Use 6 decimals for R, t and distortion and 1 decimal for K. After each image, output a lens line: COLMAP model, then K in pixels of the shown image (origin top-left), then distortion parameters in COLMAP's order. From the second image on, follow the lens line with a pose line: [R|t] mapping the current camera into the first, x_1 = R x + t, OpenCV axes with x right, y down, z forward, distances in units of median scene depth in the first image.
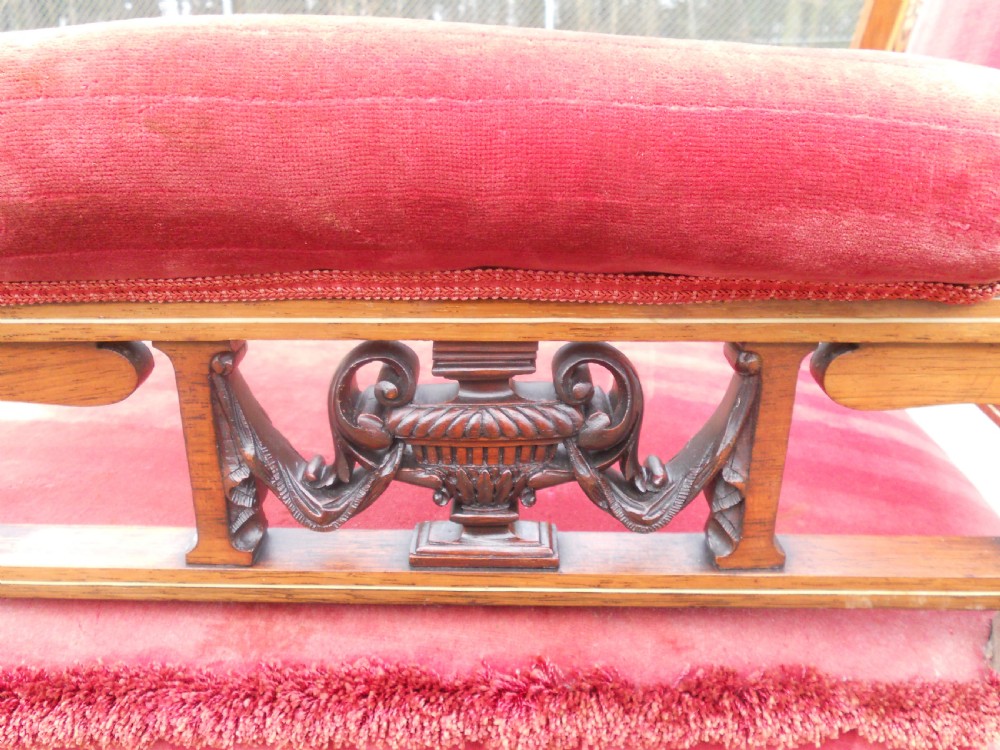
lens RADIAL K [[935.1, 0, 483.7], [0, 935.1, 344.0], [0, 0, 1]] dist [-0.006167, 0.000000]
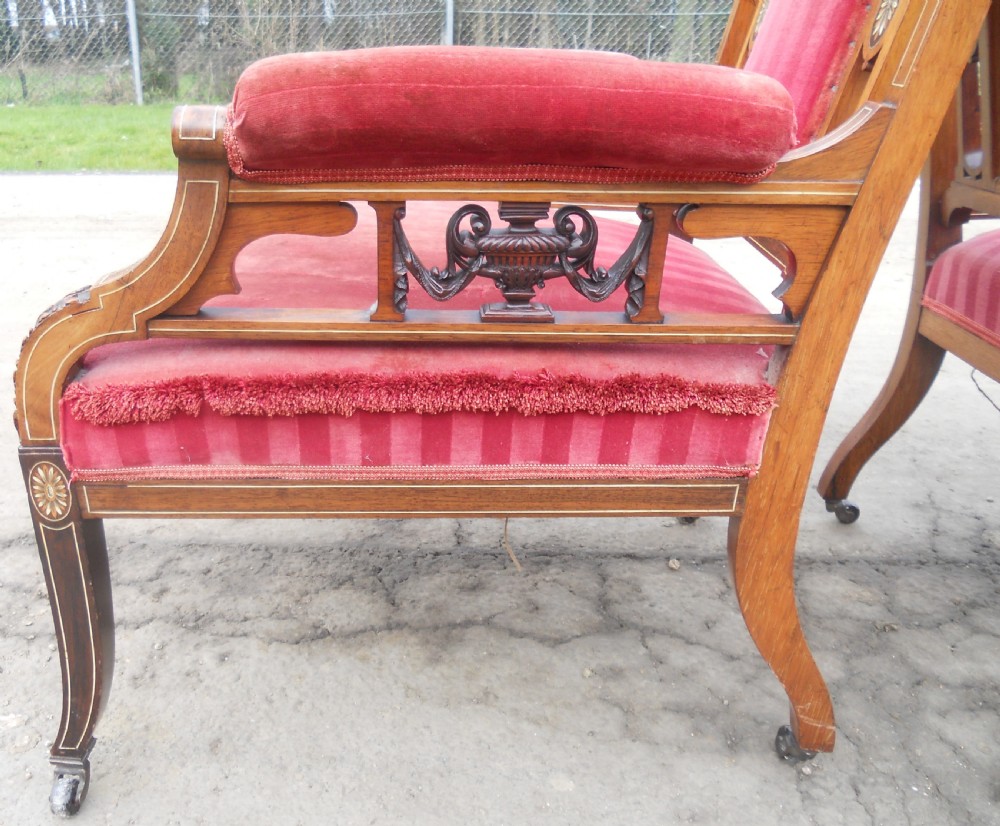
lens RADIAL K [[973.2, 0, 405.0], [0, 973.2, 443.7], [0, 0, 1]] dist [-0.047110, 0.000000]
pose [[0.998842, -0.011035, 0.046827, -0.366657], [0.005928, 0.994152, 0.107825, 0.290975], [-0.047743, -0.107423, 0.993066, -1.175933]]
